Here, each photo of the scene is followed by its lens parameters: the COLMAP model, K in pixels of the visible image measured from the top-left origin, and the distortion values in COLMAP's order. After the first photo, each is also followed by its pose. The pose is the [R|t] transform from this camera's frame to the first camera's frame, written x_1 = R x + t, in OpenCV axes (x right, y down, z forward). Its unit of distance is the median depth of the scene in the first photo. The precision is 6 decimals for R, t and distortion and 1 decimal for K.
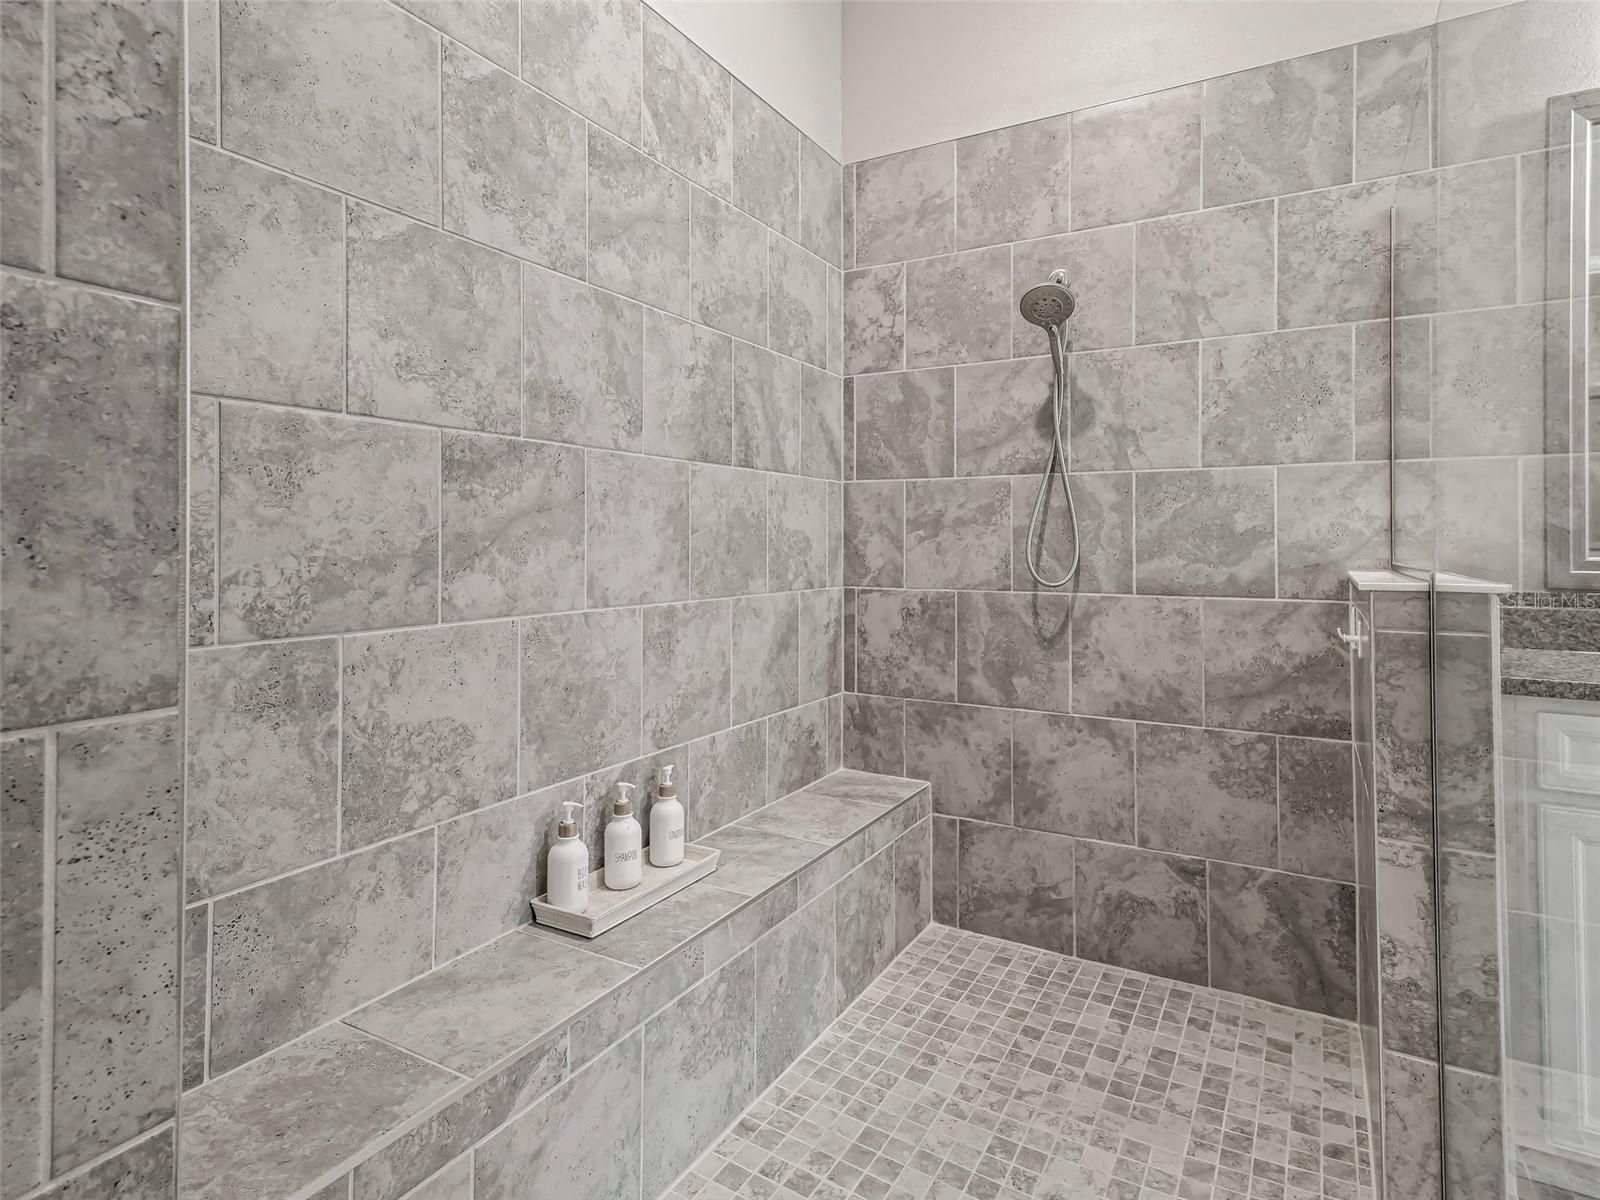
lens RADIAL K [[848.8, 0, 748.0], [0, 848.8, 540.5], [0, 0, 1]] dist [0.018995, -0.006637]
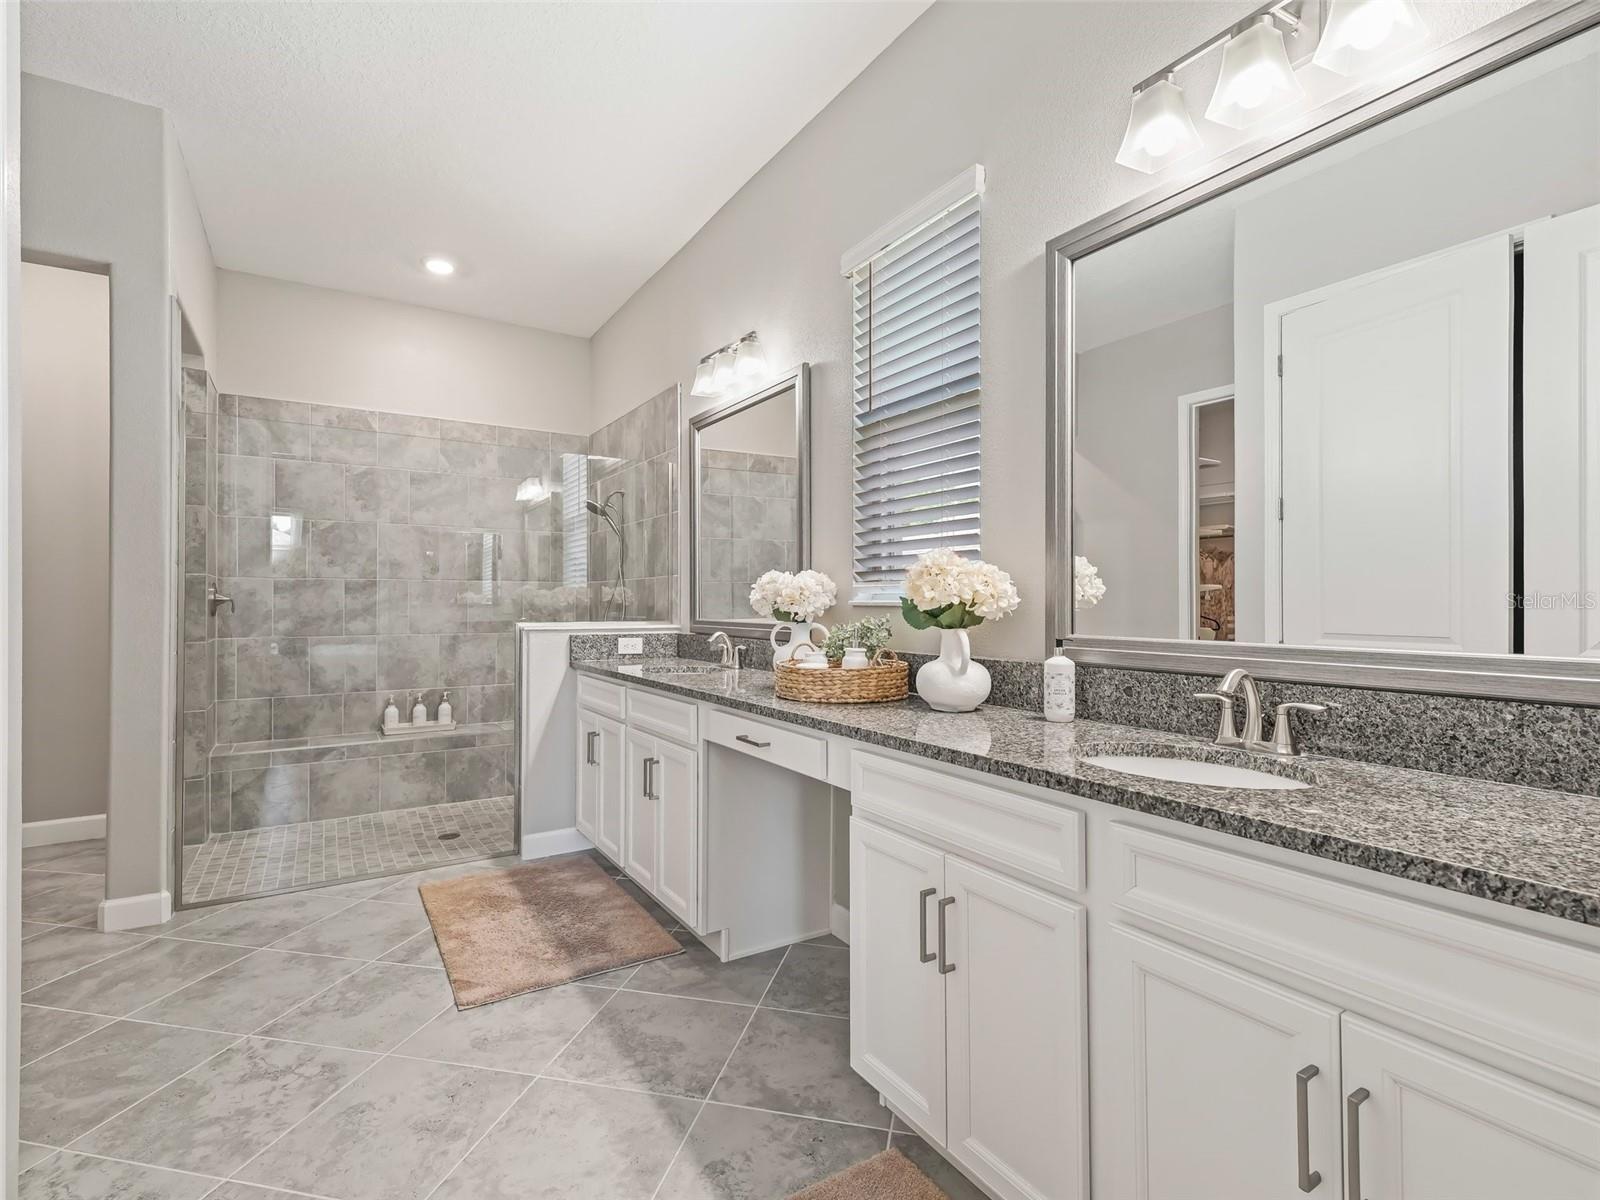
lens RADIAL K [[808.6, 0, 801.0], [0, 808.6, 598.7], [0, 0, 1]] dist [0.007568, -0.000288]
pose [[0.865057, 0.000010, -0.501674, 2.615766], [0.001663, 0.999994, 0.002887, -0.052944], [0.501671, -0.003332, 0.865052, -0.828216]]
